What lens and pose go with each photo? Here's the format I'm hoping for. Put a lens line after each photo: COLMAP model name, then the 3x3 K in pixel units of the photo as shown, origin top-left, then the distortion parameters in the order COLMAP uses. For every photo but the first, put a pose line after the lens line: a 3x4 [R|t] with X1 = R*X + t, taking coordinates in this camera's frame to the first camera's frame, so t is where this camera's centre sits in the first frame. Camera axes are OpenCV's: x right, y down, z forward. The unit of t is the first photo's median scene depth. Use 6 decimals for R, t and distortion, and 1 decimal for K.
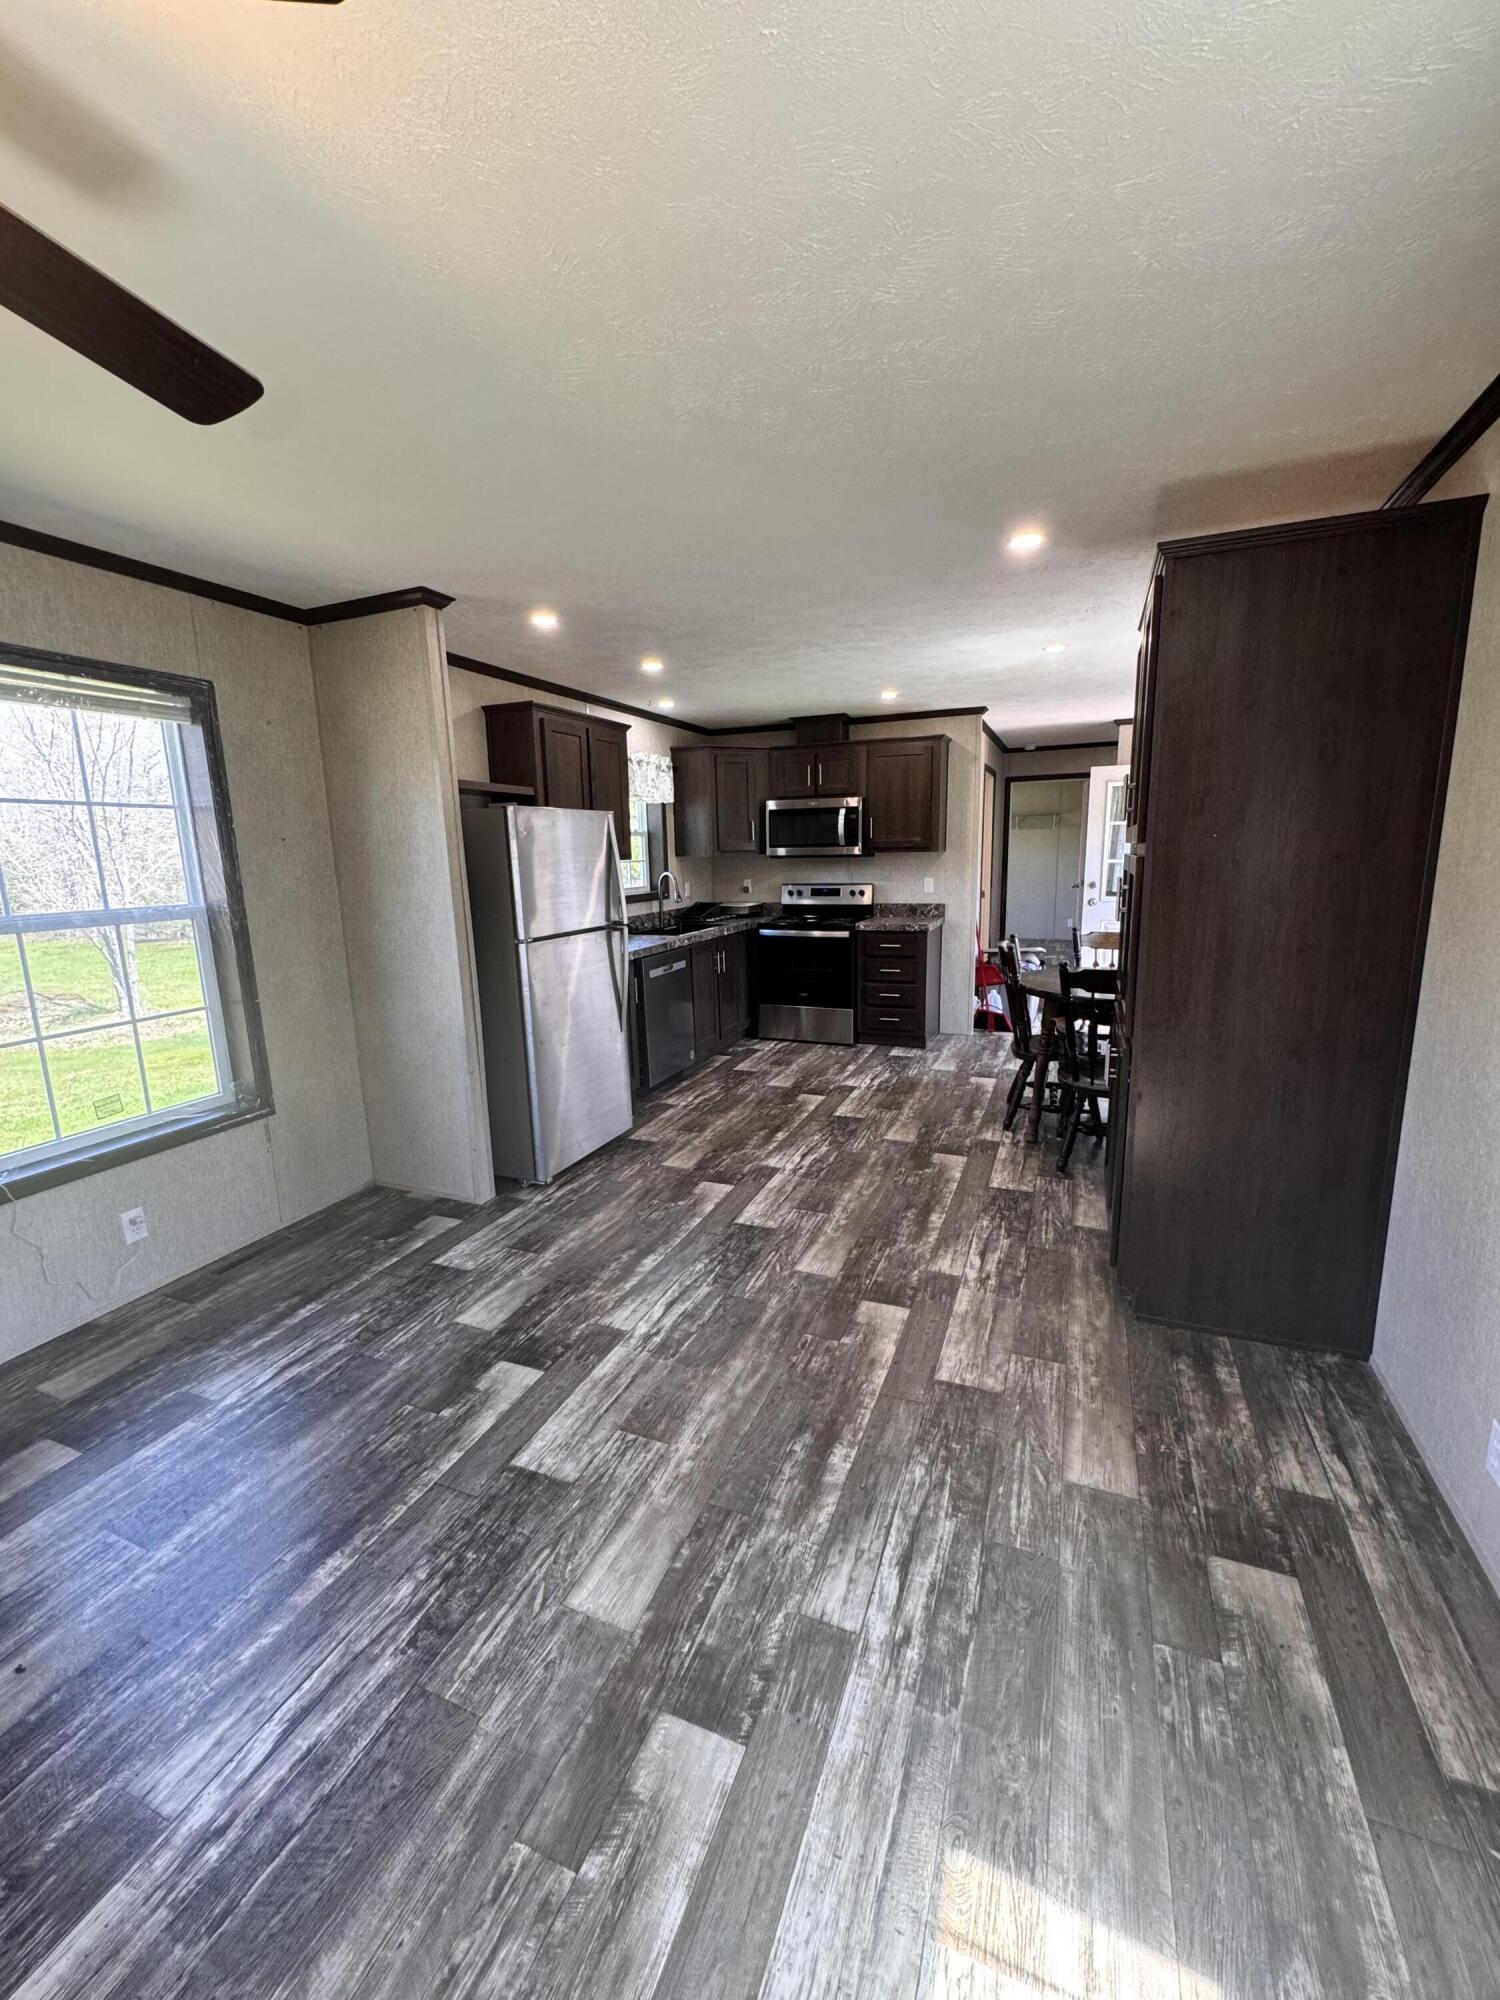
lens RADIAL K [[800.9, 0, 749.8], [0, 800.9, 994.4], [0, 0, 1]] dist [-0.002728, 0.001027]
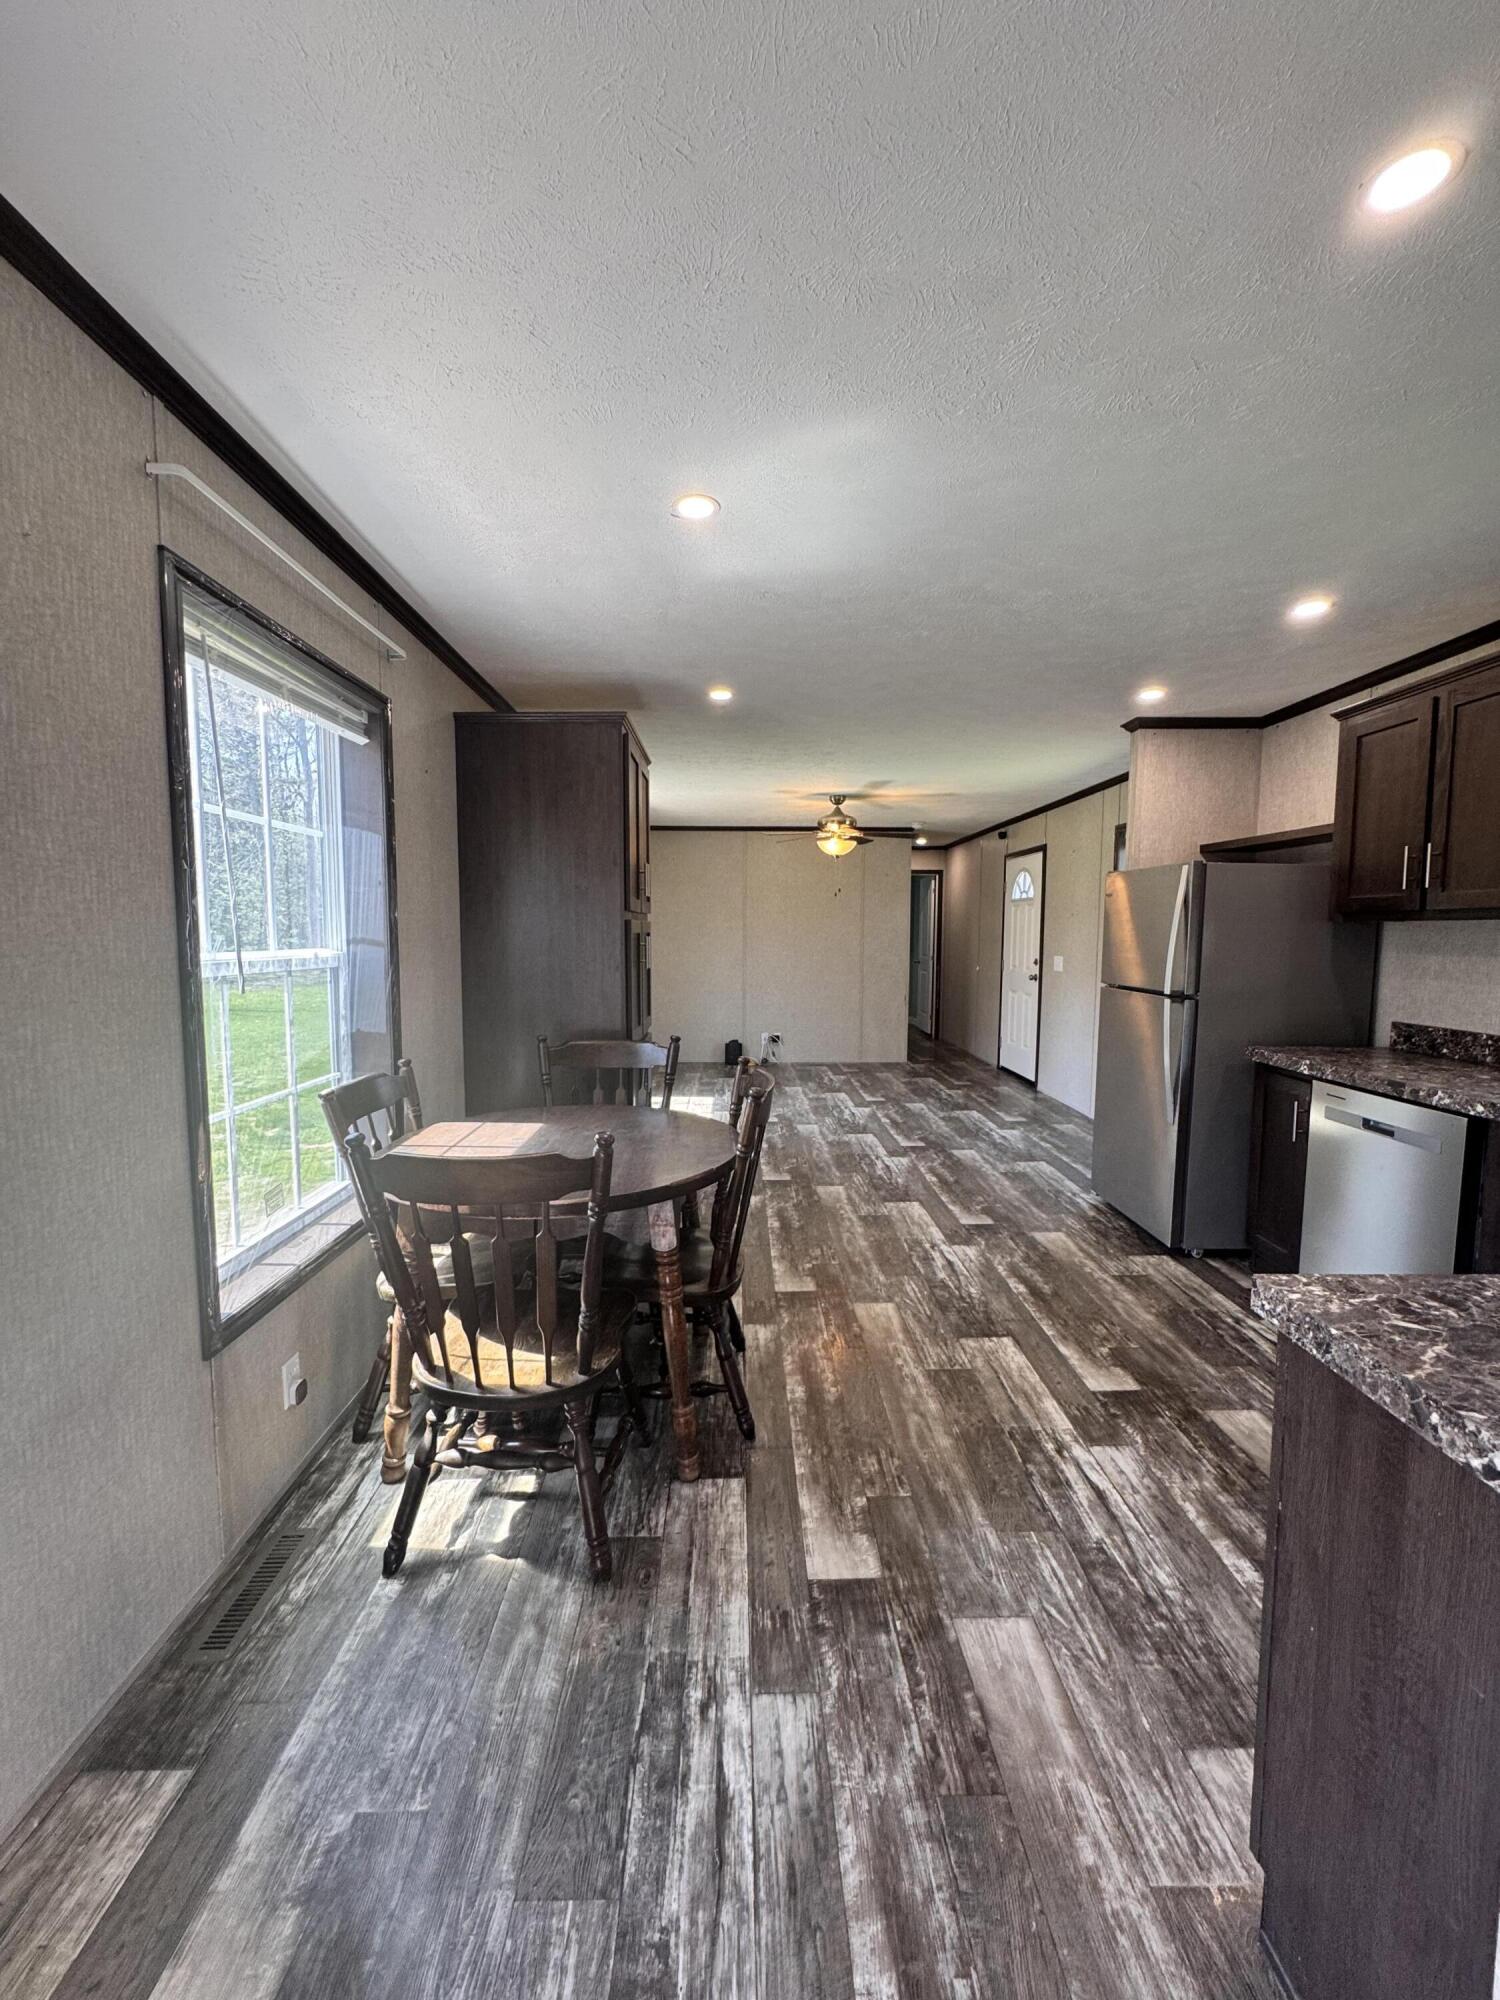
lens RADIAL K [[800.9, 0, 748.5], [0, 800.9, 981.6], [0, 0, 1]] dist [-0.002728, 0.001027]
pose [[-0.916859, 0.050086, -0.396057, 0.435026], [-0.051093, 0.969217, 0.240847, -0.230969], [0.395928, 0.241058, -0.886077, 1.500523]]
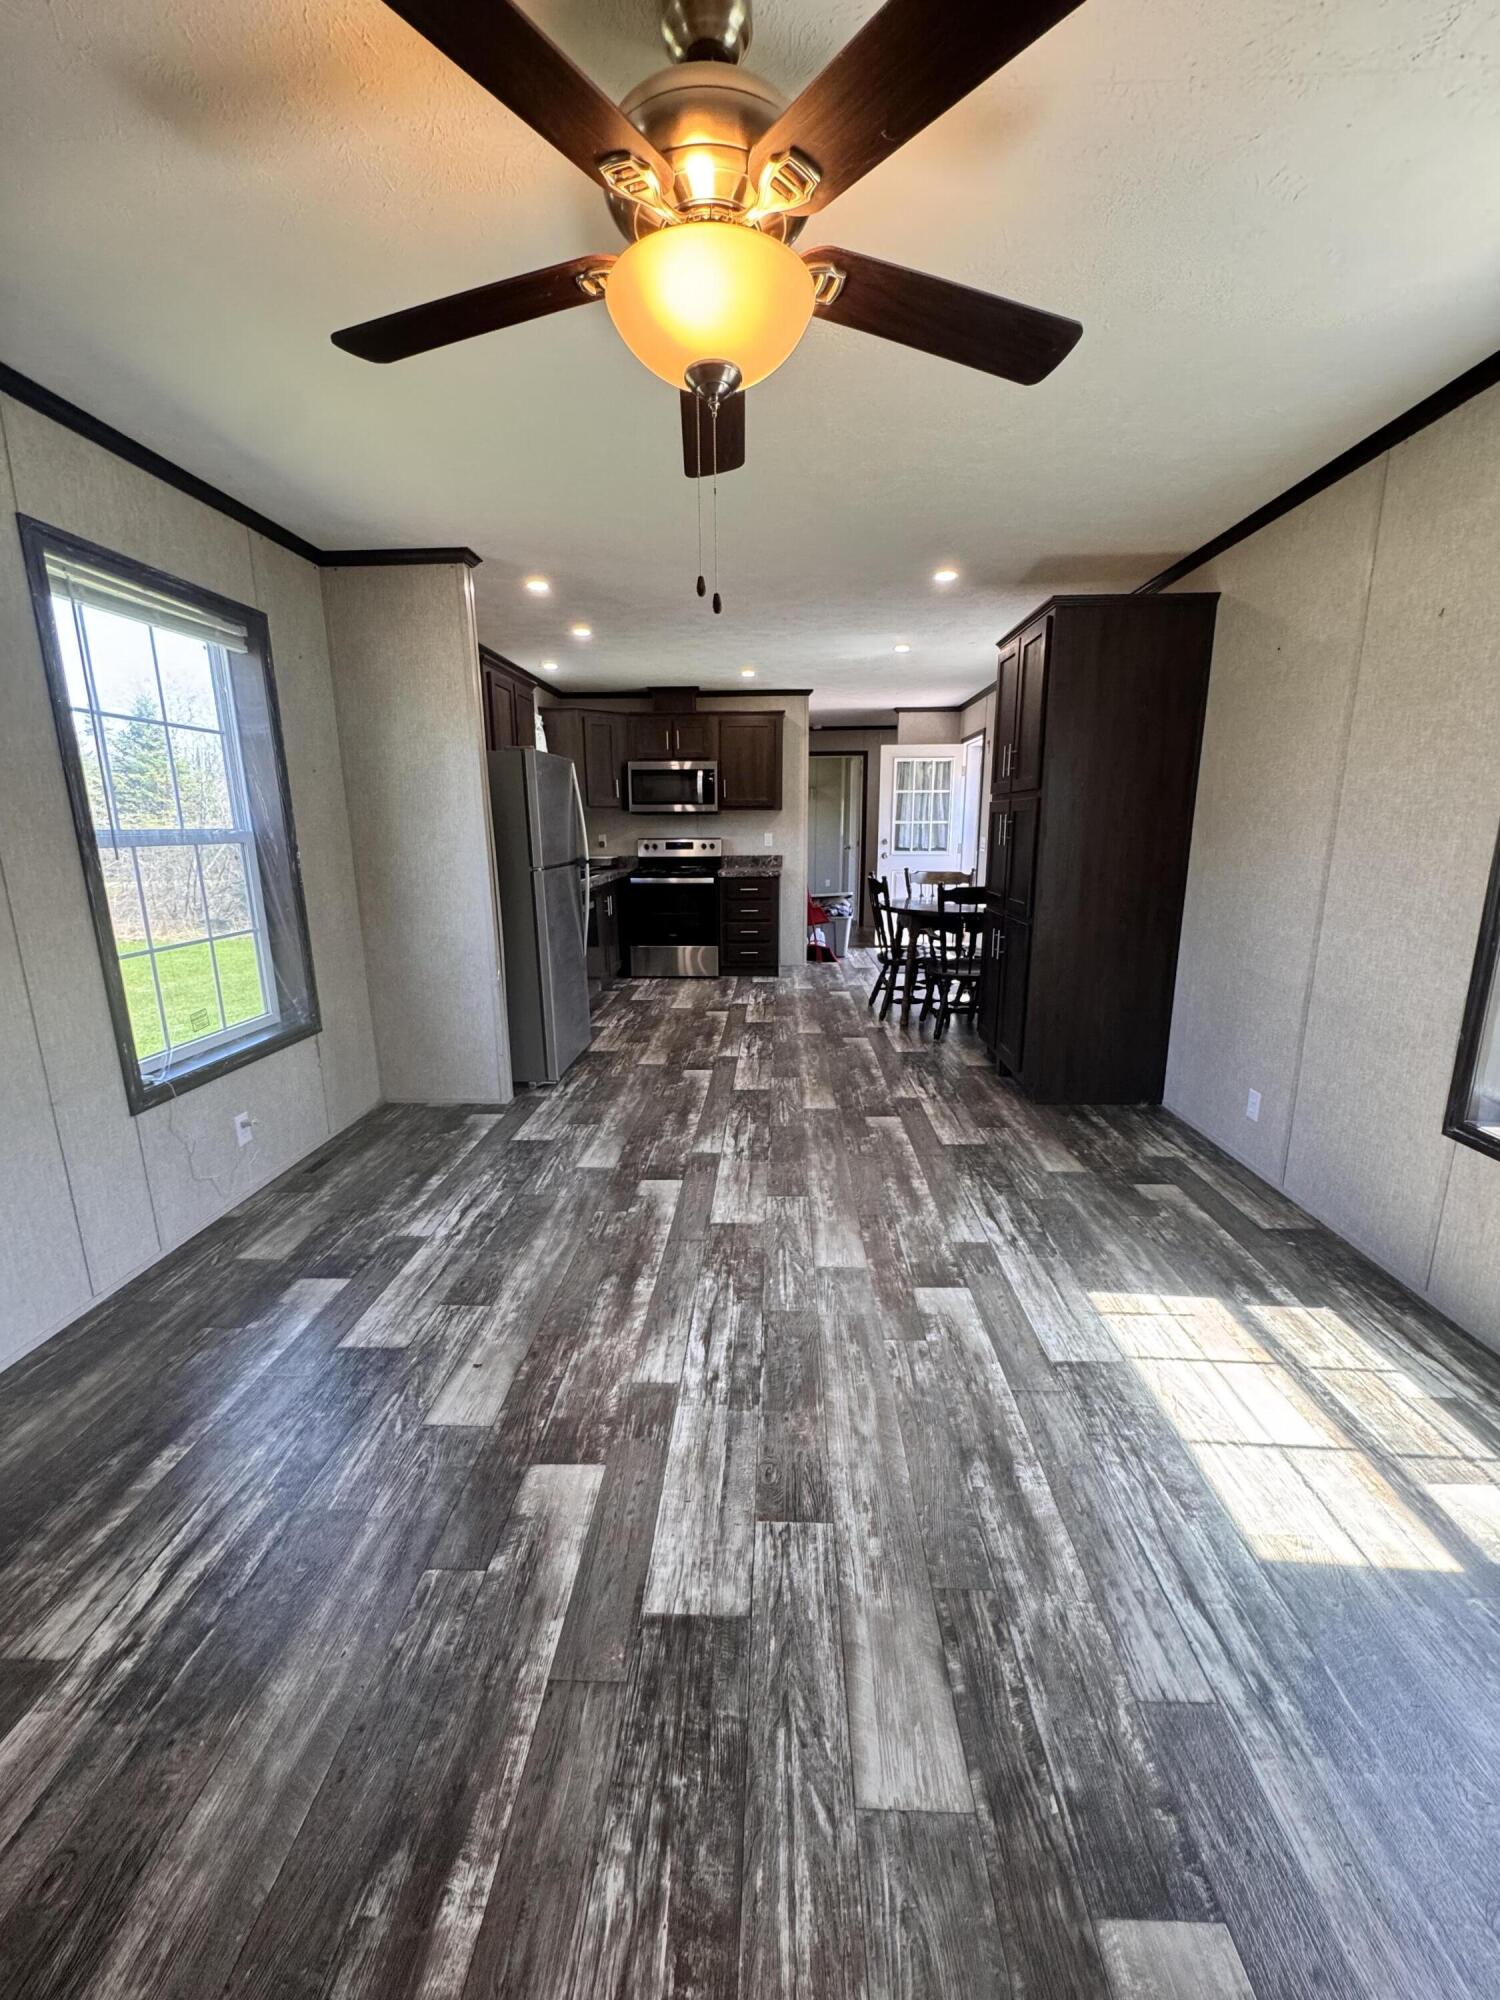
lens RADIAL K [[800.9, 0, 748.4], [0, 800.9, 1009.9], [0, 0, 1]] dist [-0.002728, 0.001027]
pose [[0.937644, -0.061942, 0.342033, -0.496391], [0.045701, 0.997421, 0.055350, 0.031333], [-0.344579, -0.036267, 0.938057, 0.394629]]
